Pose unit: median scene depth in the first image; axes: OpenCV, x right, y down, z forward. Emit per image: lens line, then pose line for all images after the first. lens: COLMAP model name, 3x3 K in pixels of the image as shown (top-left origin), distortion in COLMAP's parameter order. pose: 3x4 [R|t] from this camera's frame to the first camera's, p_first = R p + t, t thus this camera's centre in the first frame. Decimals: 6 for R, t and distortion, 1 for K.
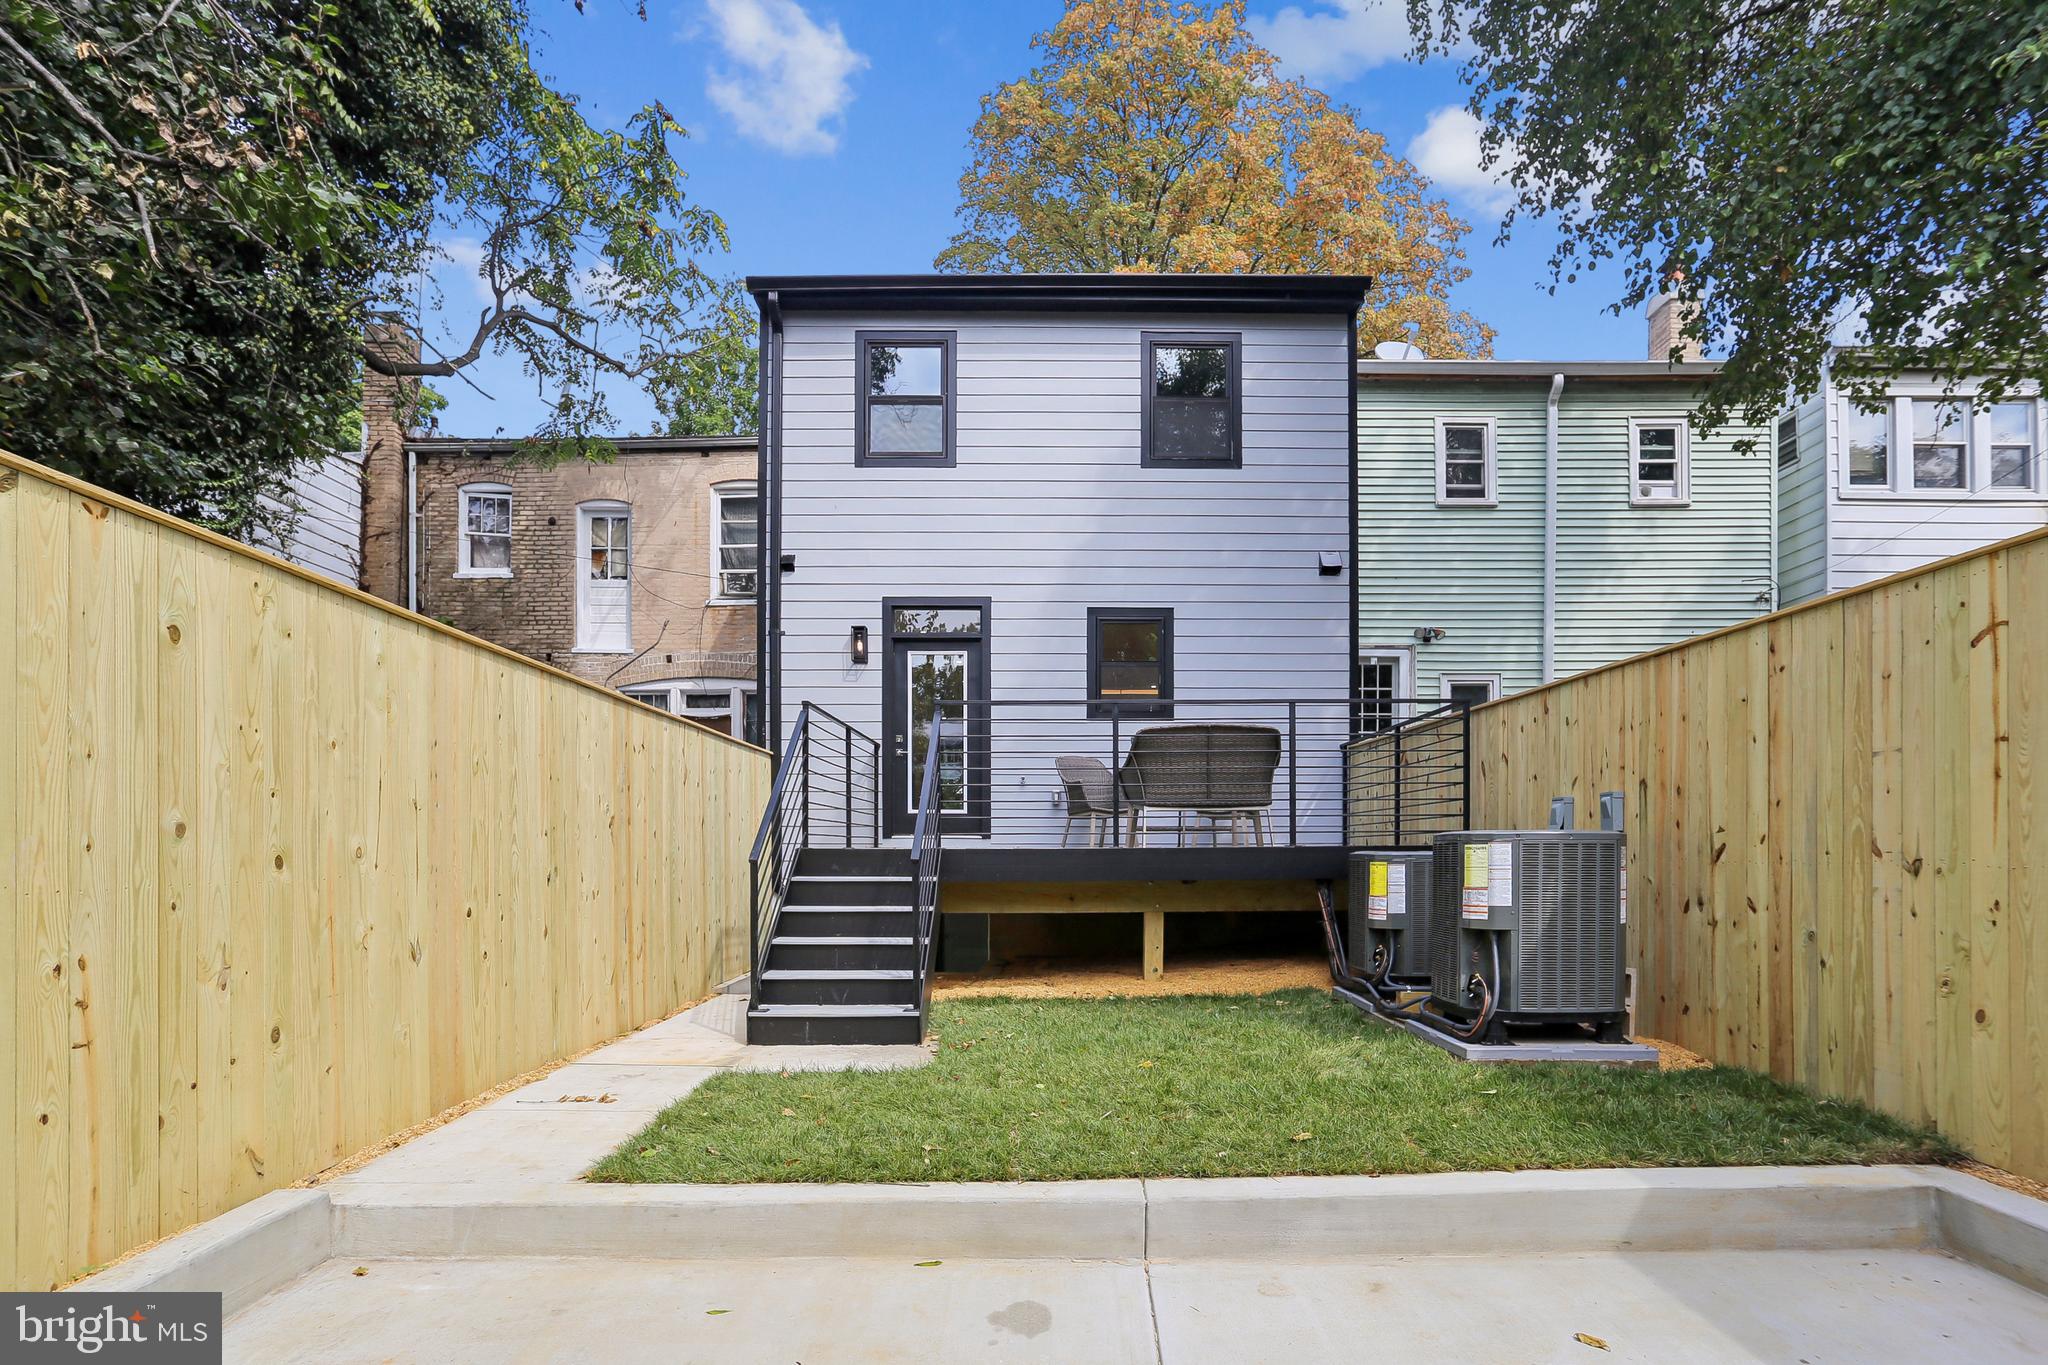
lens RADIAL K [[1086.6, 0, 995.4], [0, 1086.6, 847.1], [0, 0, 1]] dist [-0.016095, 0.003678]
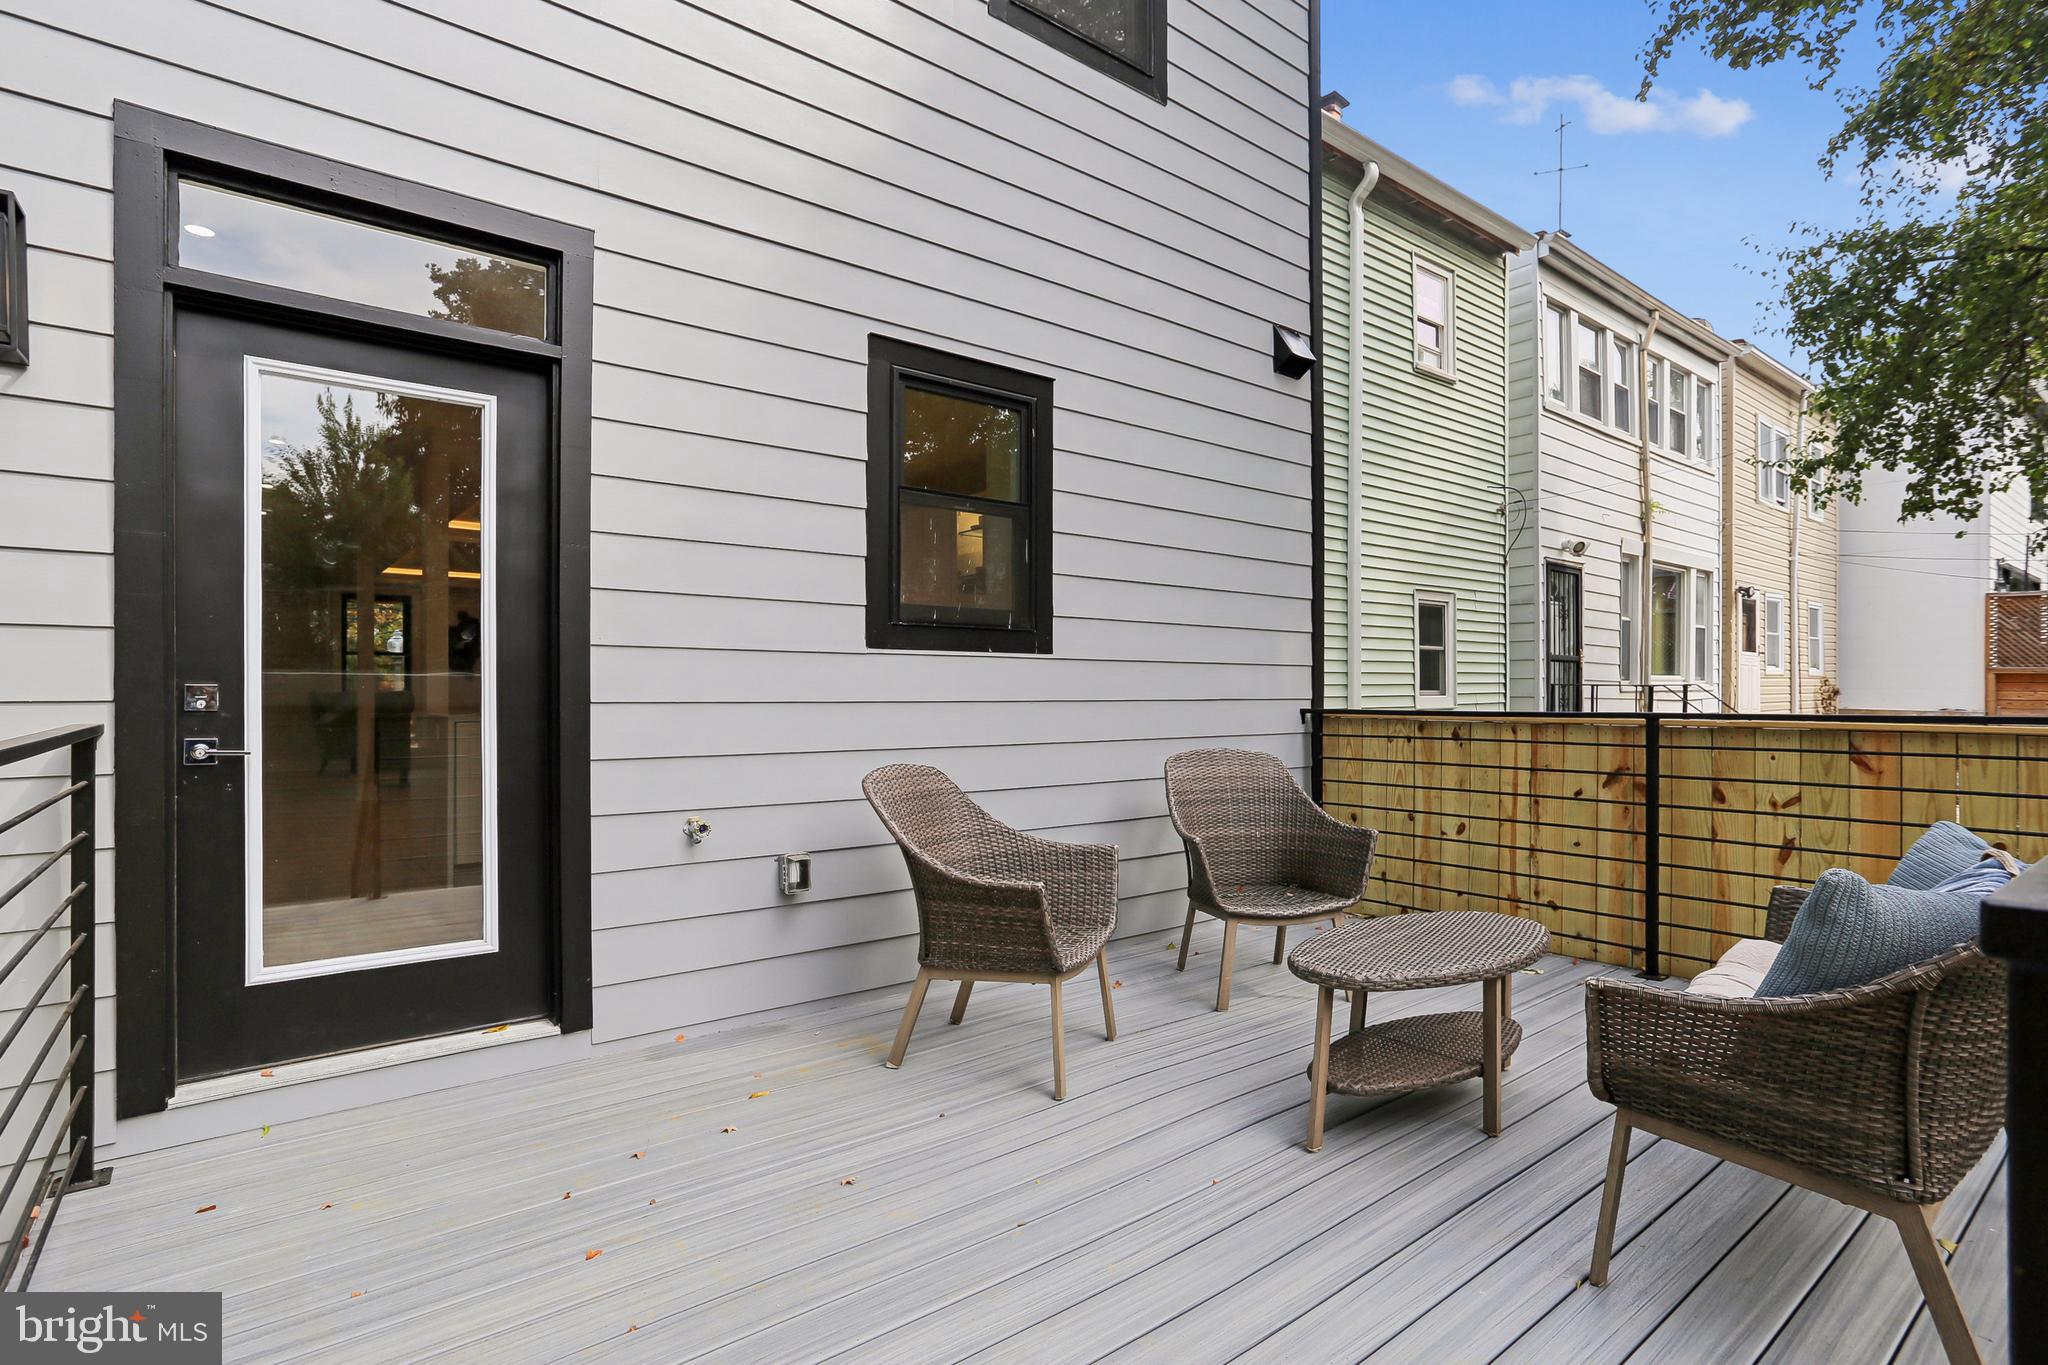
lens RADIAL K [[1024.9, 0, 1023.9], [0, 1024.9, 688.7], [0, 0, 1]] dist [-0.028946, 0.014812]
pose [[0.775354, 0.001315, 0.631525, -0.093518], [-0.003245, 0.999993, 0.001901, -0.108676], [-0.631518, -0.003524, 0.775353, 0.737736]]
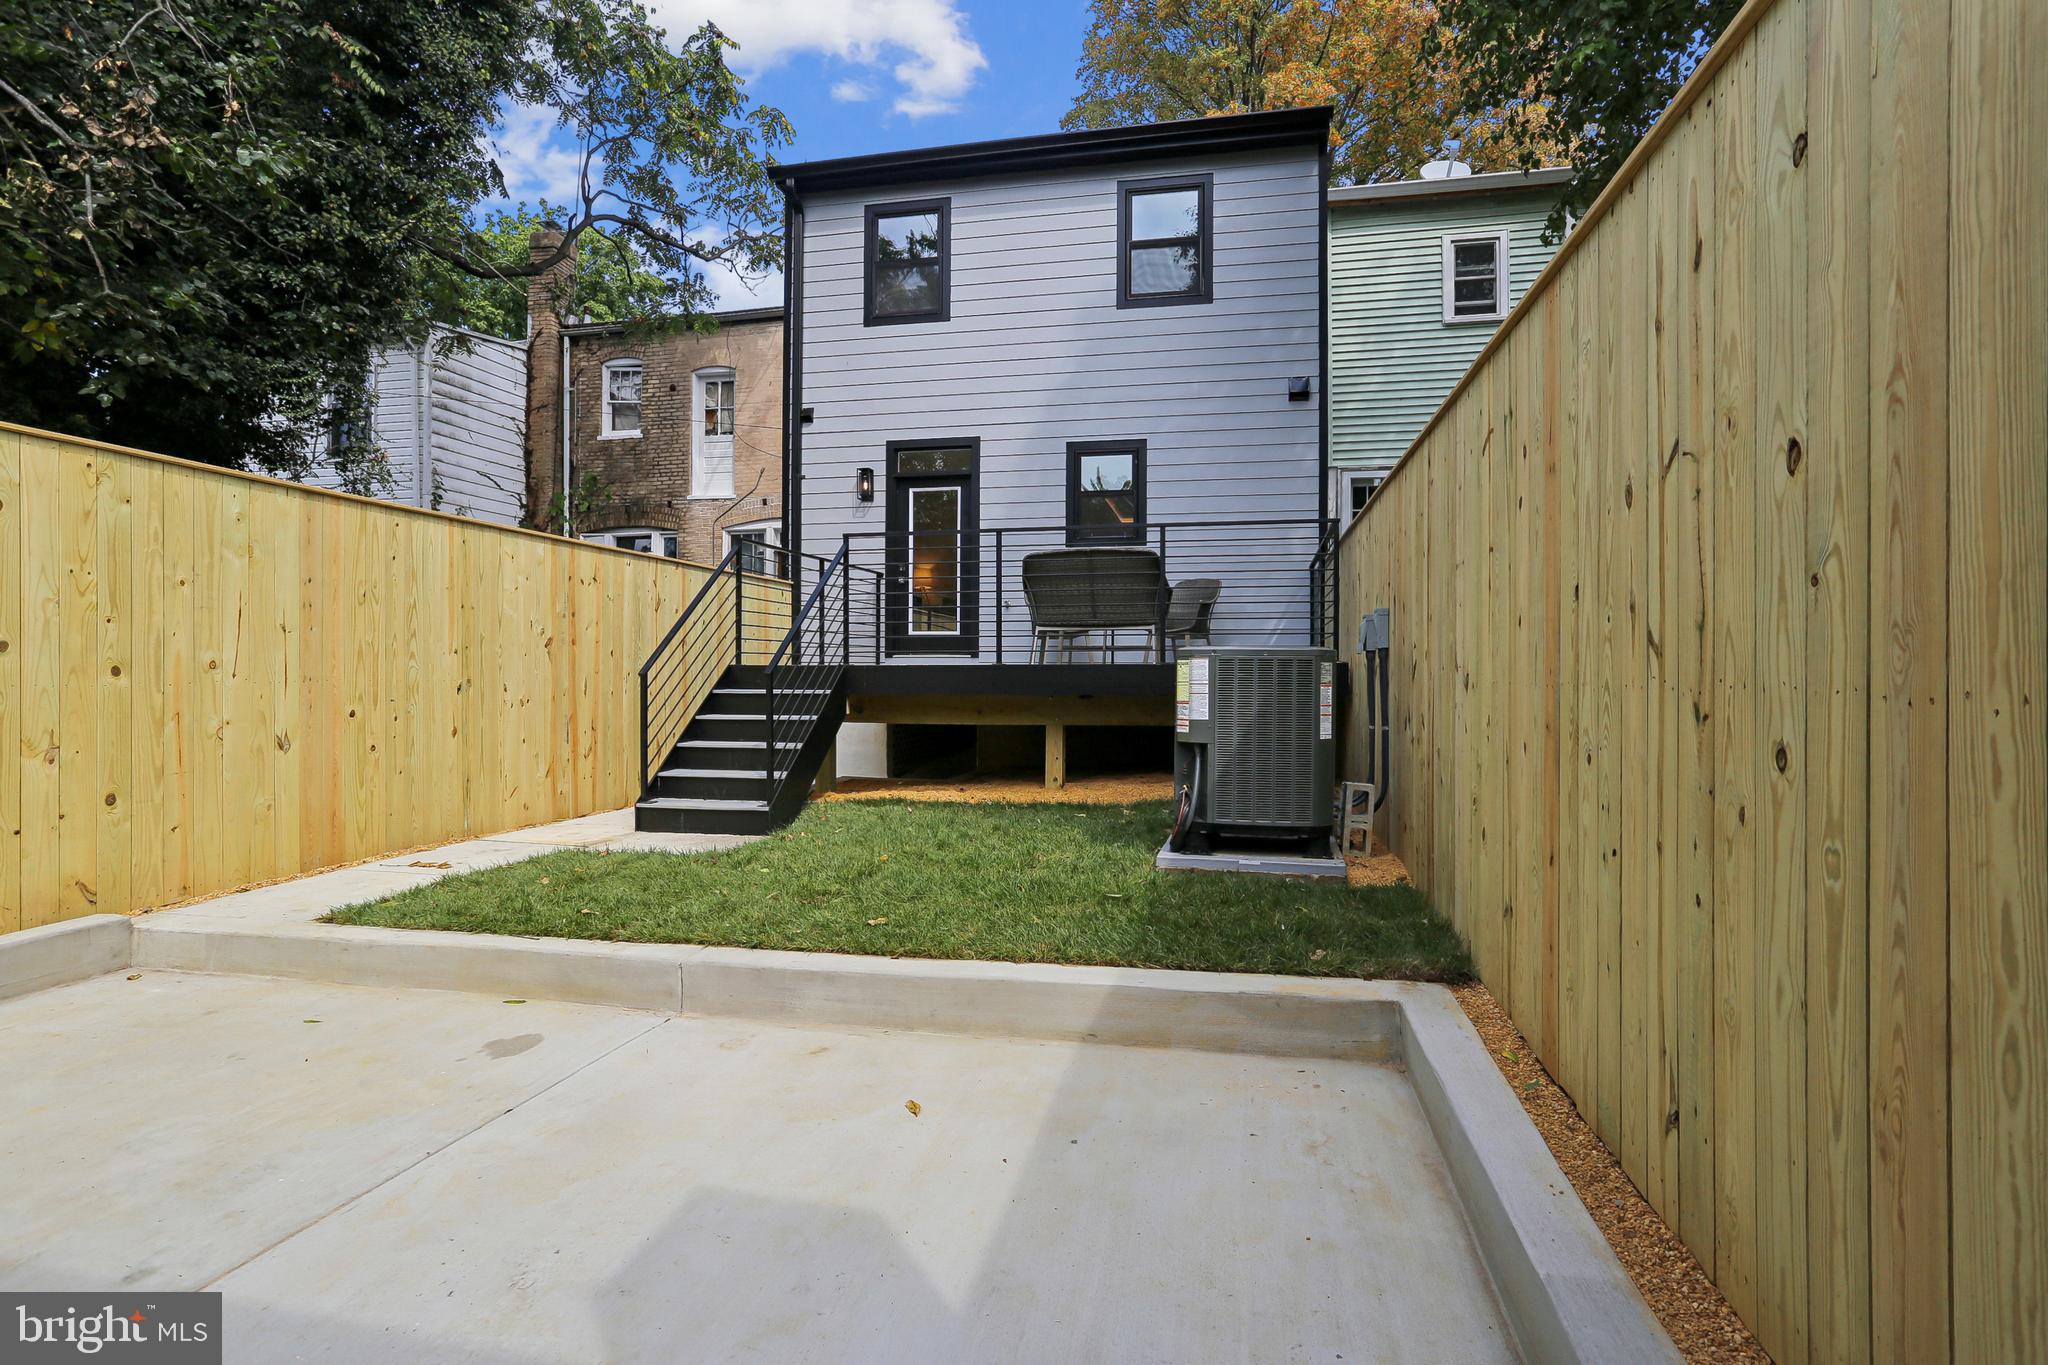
lens RADIAL K [[1024.9, 0, 1032.4], [0, 1024.9, 673.5], [0, 0, 1]] dist [-0.028946, 0.014812]
pose [[0.977511, 0.003075, -0.210864, 0.278490], [-0.002264, 0.999989, 0.004089, 0.003659], [0.210874, -0.003520, 0.977507, 0.004336]]
